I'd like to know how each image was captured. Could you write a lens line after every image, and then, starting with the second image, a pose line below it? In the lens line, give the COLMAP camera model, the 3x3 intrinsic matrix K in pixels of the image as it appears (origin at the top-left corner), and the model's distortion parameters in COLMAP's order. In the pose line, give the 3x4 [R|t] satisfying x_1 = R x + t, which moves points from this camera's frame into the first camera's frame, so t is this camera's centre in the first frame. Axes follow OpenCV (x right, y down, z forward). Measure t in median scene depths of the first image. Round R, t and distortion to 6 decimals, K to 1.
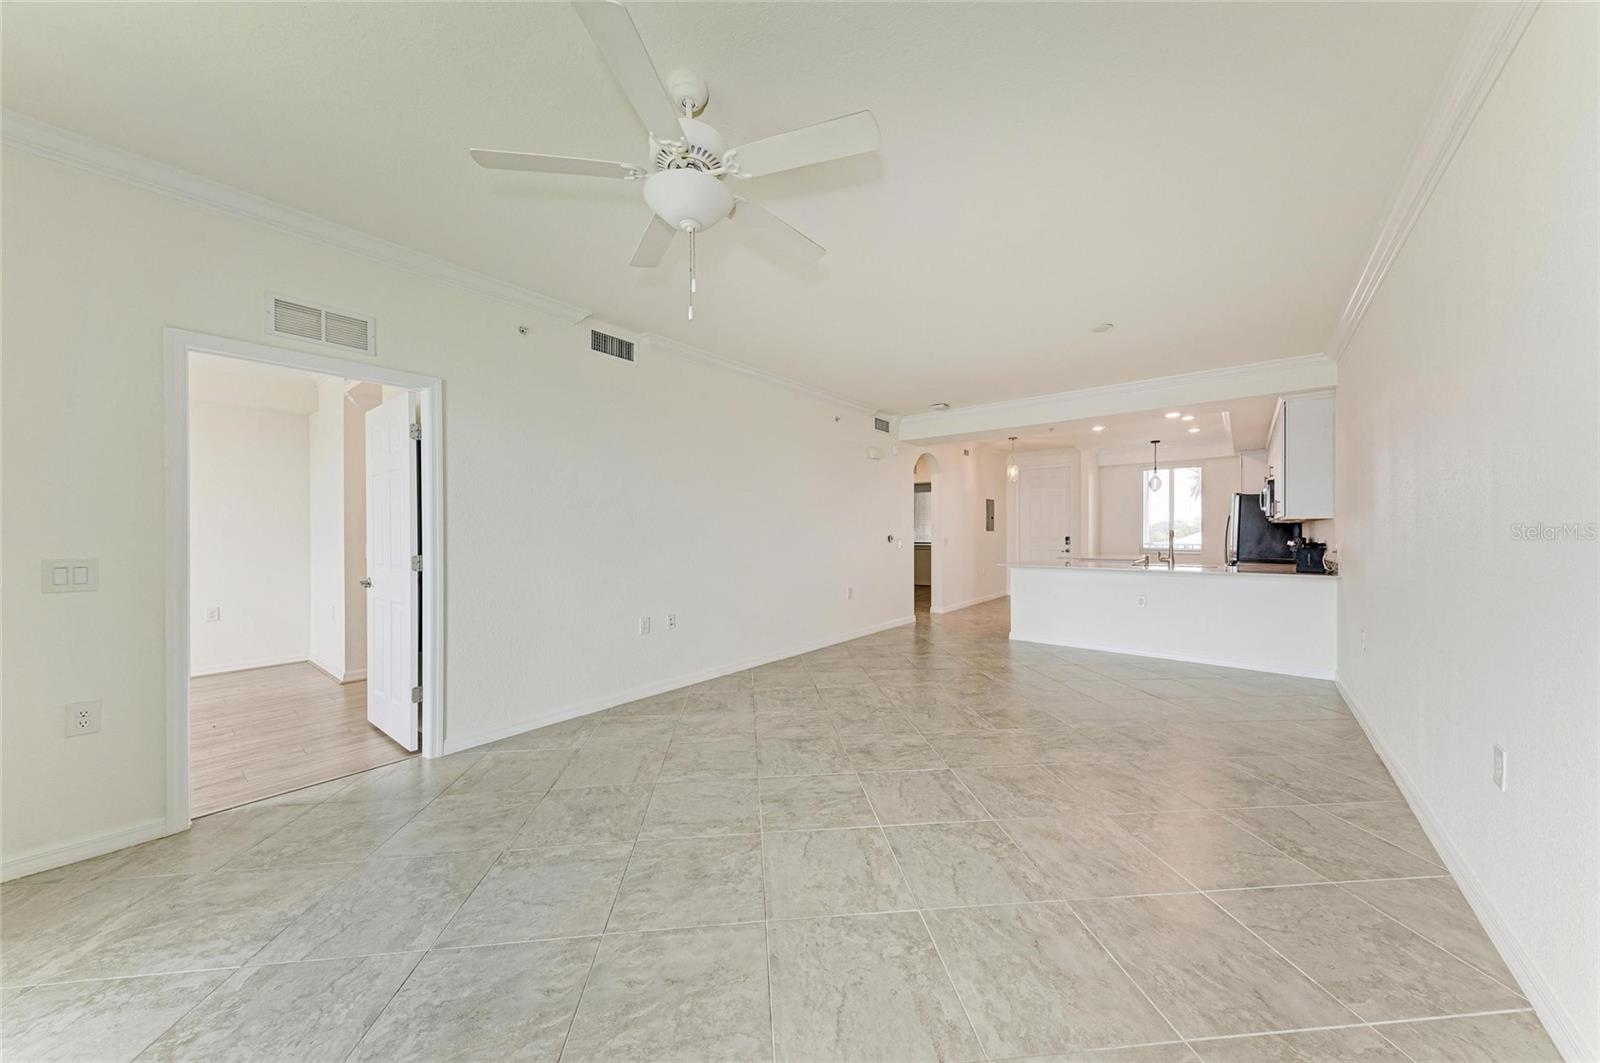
lens RADIAL K [[539.7, 0, 800.0], [0, 539.7, 536.2], [0, 0, 1]] dist [0.019854, -0.003695]
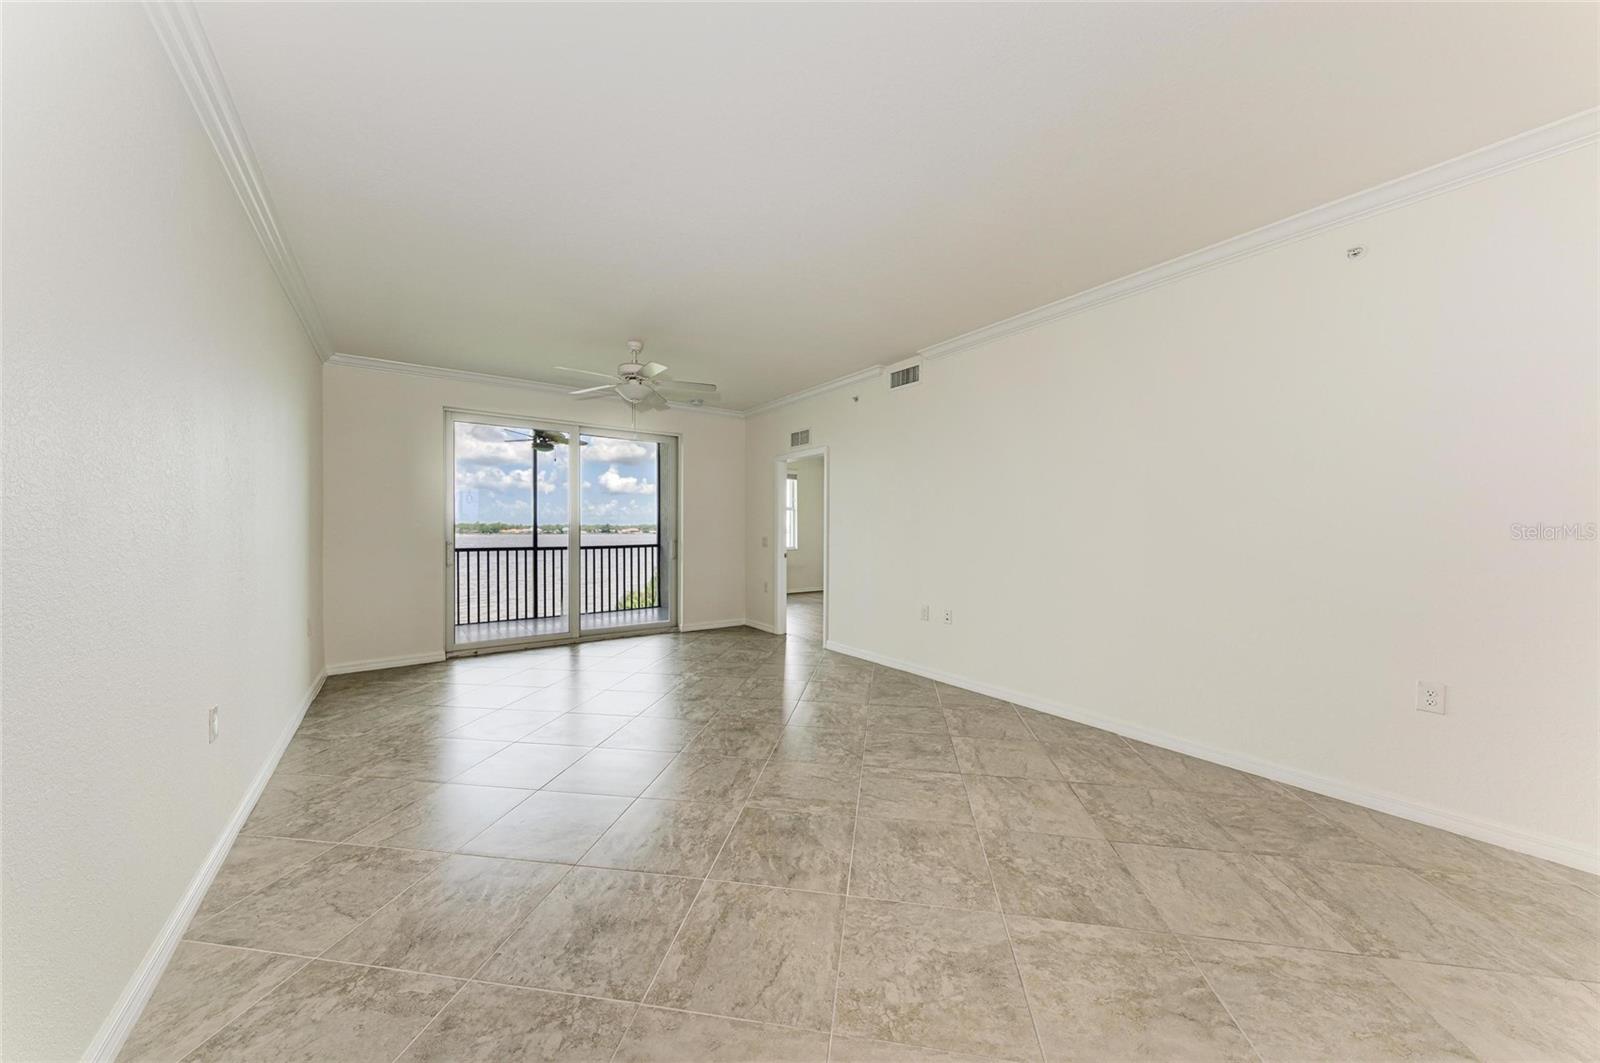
lens RADIAL K [[539.7, 0, 800.8], [0, 539.7, 531.4], [0, 0, 1]] dist [0.019854, -0.003695]
pose [[-0.262458, 0.007915, -0.964911, 0.742172], [-0.008586, 0.999908, 0.010537, -0.009849], [0.964905, 0.011051, -0.262366, 0.905493]]
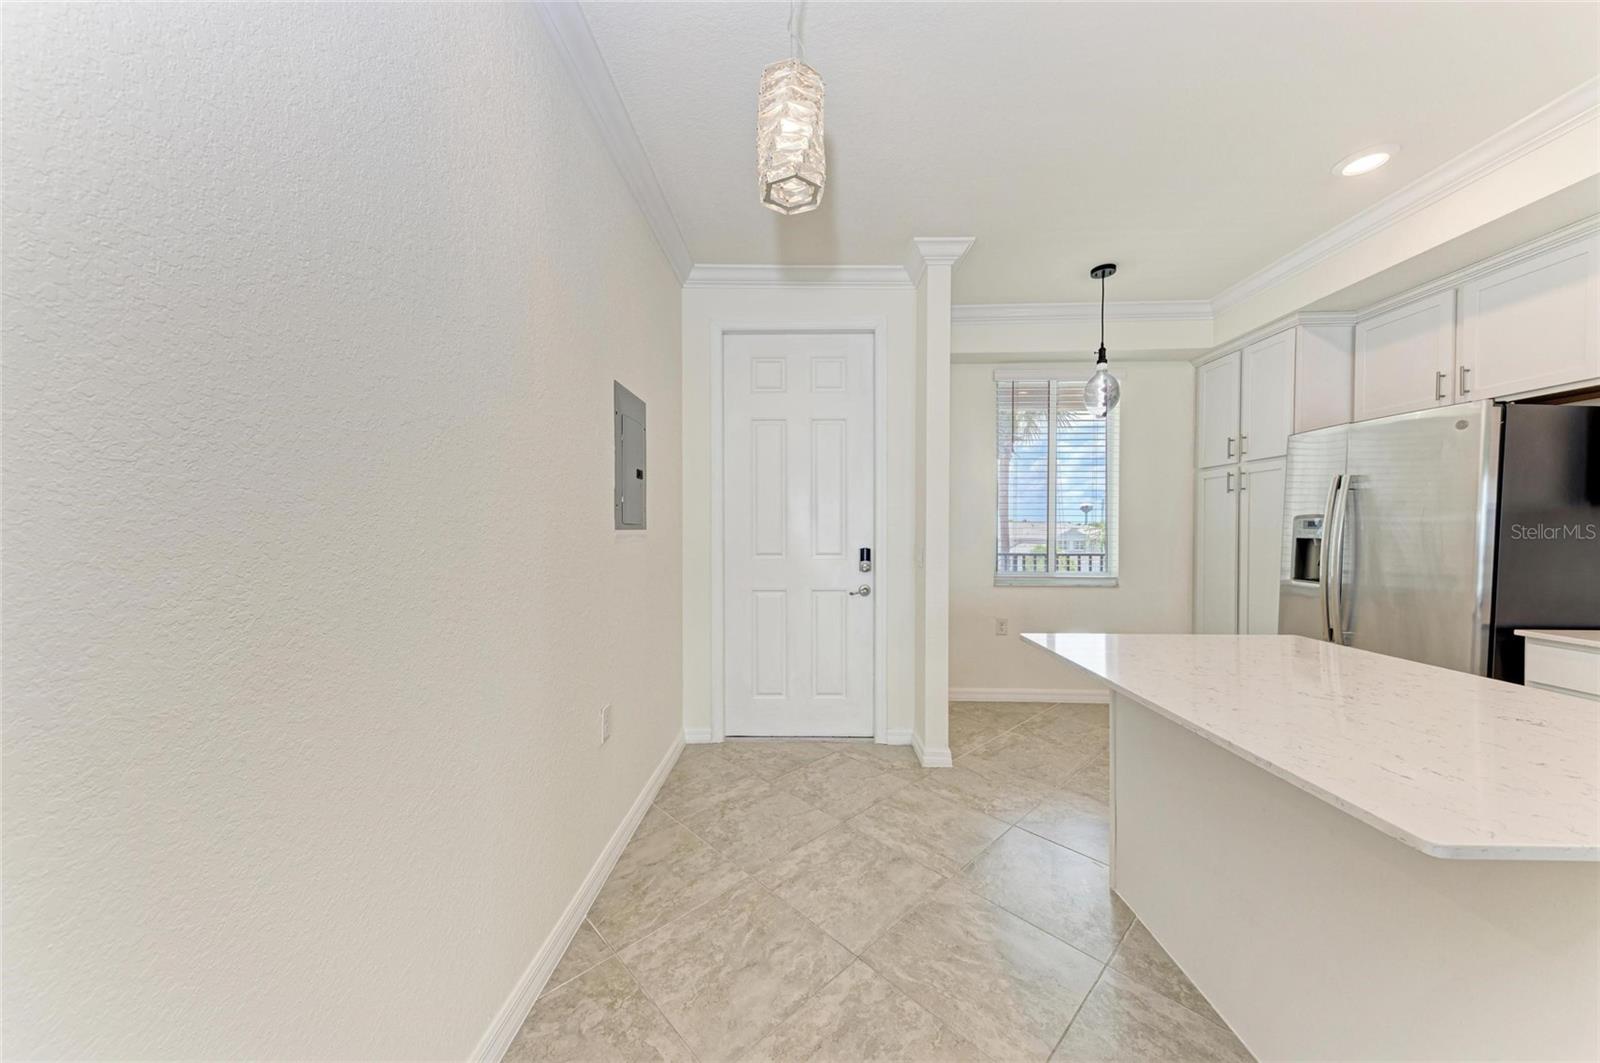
lens RADIAL K [[539.7, 0, 801.2], [0, 539.7, 527.7], [0, 0, 1]] dist [0.019854, -0.003695]
pose [[0.788803, 0.006397, 0.614613, 0.553200], [-0.000292, 0.999950, -0.010033, -0.016392], [-0.614647, 0.007734, 0.788765, 1.603494]]
